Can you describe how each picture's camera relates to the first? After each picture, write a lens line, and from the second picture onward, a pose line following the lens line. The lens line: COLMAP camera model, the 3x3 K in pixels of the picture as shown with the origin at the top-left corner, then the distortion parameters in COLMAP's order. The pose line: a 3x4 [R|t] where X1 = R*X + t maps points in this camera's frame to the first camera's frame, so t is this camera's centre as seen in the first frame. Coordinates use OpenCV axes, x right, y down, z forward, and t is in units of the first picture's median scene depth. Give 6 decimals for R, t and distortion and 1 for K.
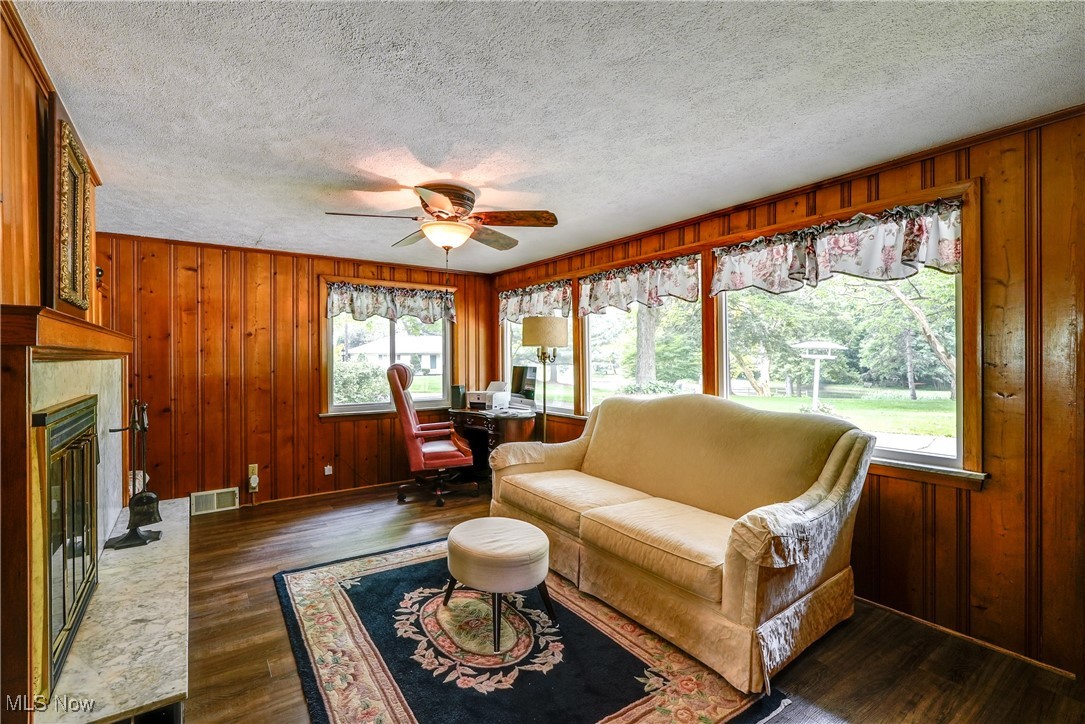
lens RADIAL K [[490.5, 0, 549.2], [0, 490.5, 357.1], [0, 0, 1]] dist [-0.008519, 0.001668]
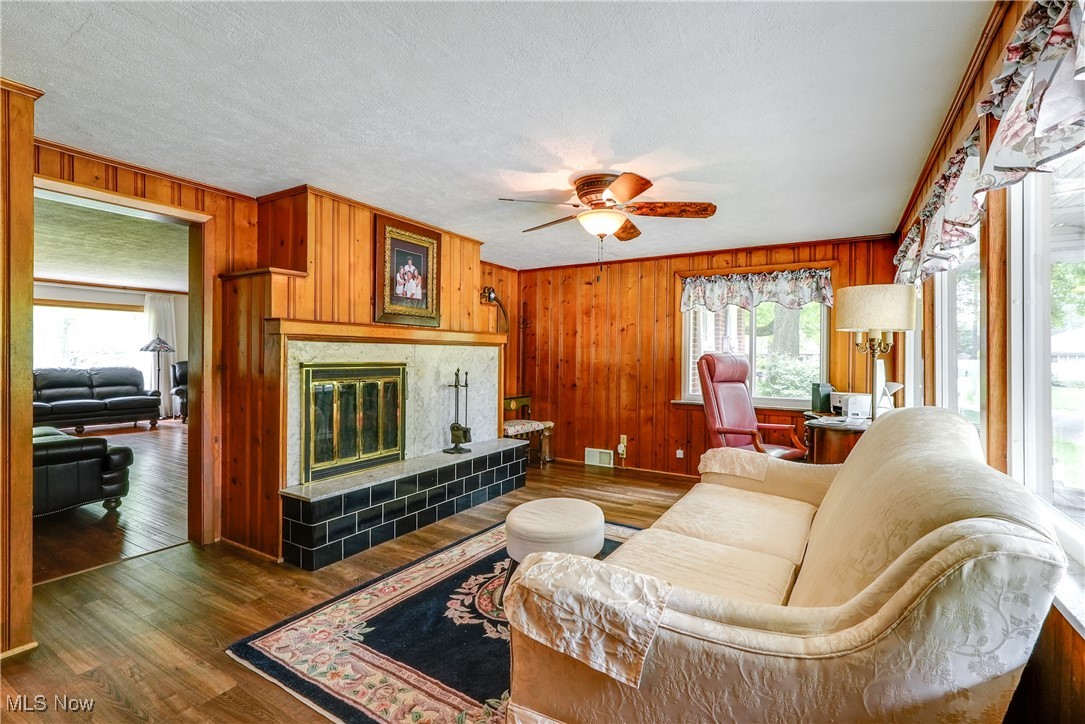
lens RADIAL K [[498.0, 0, 538.9], [0, 498.0, 357.2], [0, 0, 1]] dist [-0.010778, 0.001874]
pose [[0.391488, 0.009324, -0.920136, 0.506817], [-0.010071, 0.999932, 0.005848, 0.019562], [0.920128, 0.006977, 0.391556, 0.341935]]
